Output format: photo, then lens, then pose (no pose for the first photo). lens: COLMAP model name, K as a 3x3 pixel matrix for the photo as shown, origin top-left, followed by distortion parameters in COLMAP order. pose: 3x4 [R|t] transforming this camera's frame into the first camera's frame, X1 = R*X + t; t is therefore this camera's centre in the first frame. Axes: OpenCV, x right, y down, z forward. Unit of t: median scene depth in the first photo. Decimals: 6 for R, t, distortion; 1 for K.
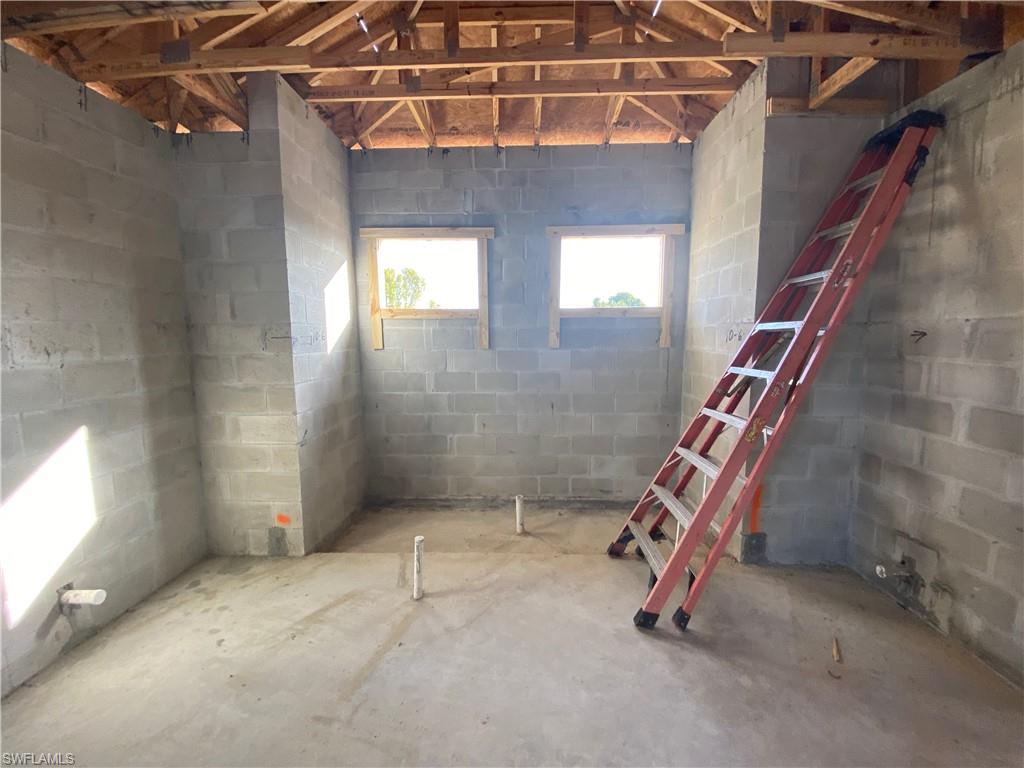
lens RADIAL K [[412.8, 0, 512.0], [0, 412.8, 384.0], [0, 0, 1]] dist [0.018990, -0.021662]
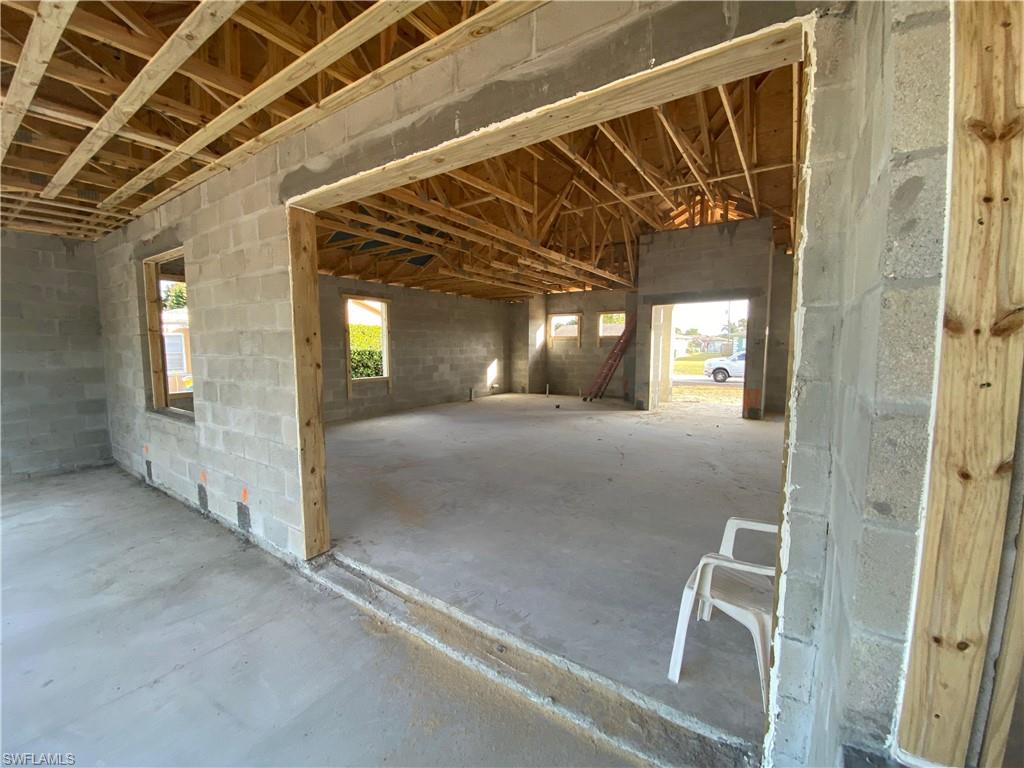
lens RADIAL K [[412.8, 0, 512.0], [0, 412.8, 384.0], [0, 0, 1]] dist [0.018990, -0.021662]
pose [[0.847952, 0.052671, -0.527449, 1.324491], [-0.061899, 0.998082, 0.000156, 0.255576], [0.526446, 0.032516, 0.849587, -2.252814]]
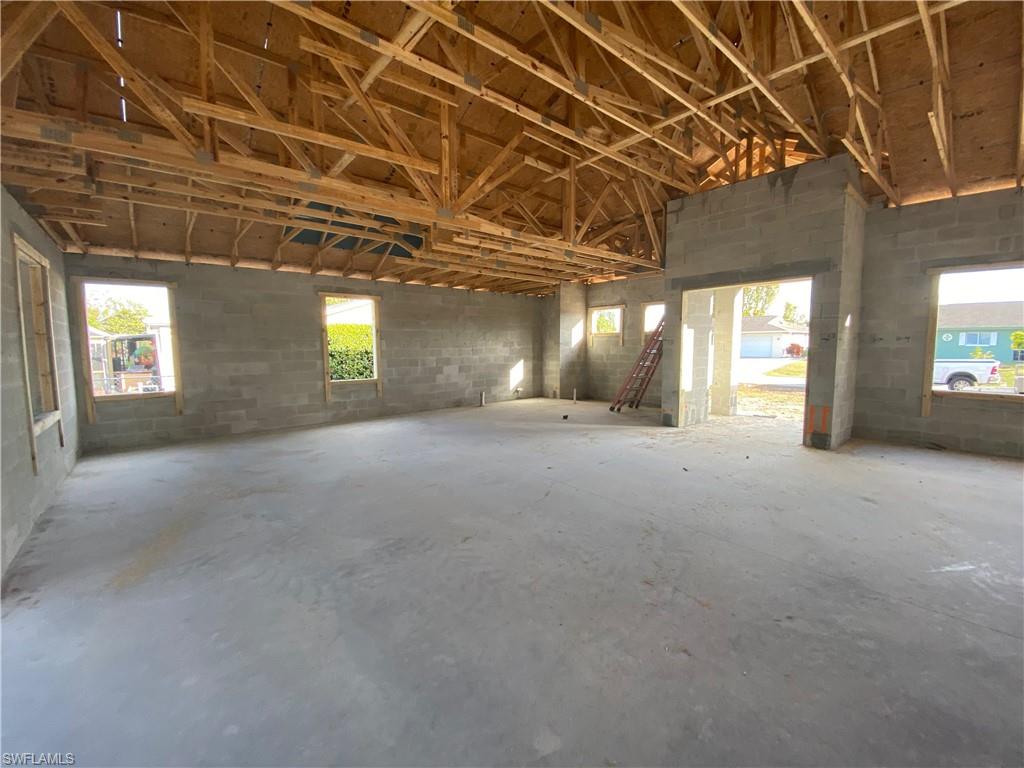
lens RADIAL K [[412.8, 0, 512.0], [0, 412.8, 384.0], [0, 0, 1]] dist [0.018990, -0.021662]
pose [[0.677251, 0.068321, -0.732573, 1.606711], [-0.076055, 0.996846, 0.022657, 0.175757], [0.731811, 0.040371, 0.680311, -1.564564]]
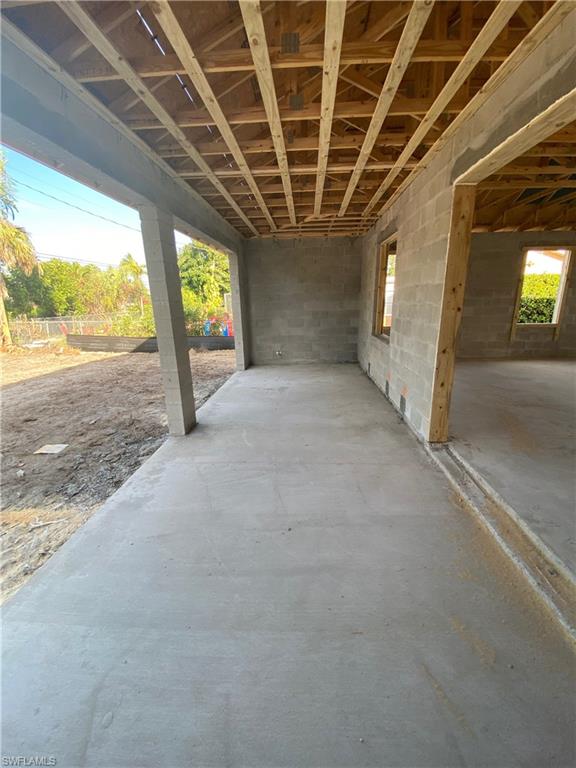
lens RADIAL K [[309.6, 0, 290.7], [0, 309.6, 385.5], [0, 0, 1]] dist [0.018990, -0.021662]
pose [[-0.019208, 0.270693, -0.962474, 1.415044], [-0.092379, 0.958053, 0.271293, 0.254195], [0.995539, 0.094123, 0.006604, -2.195605]]
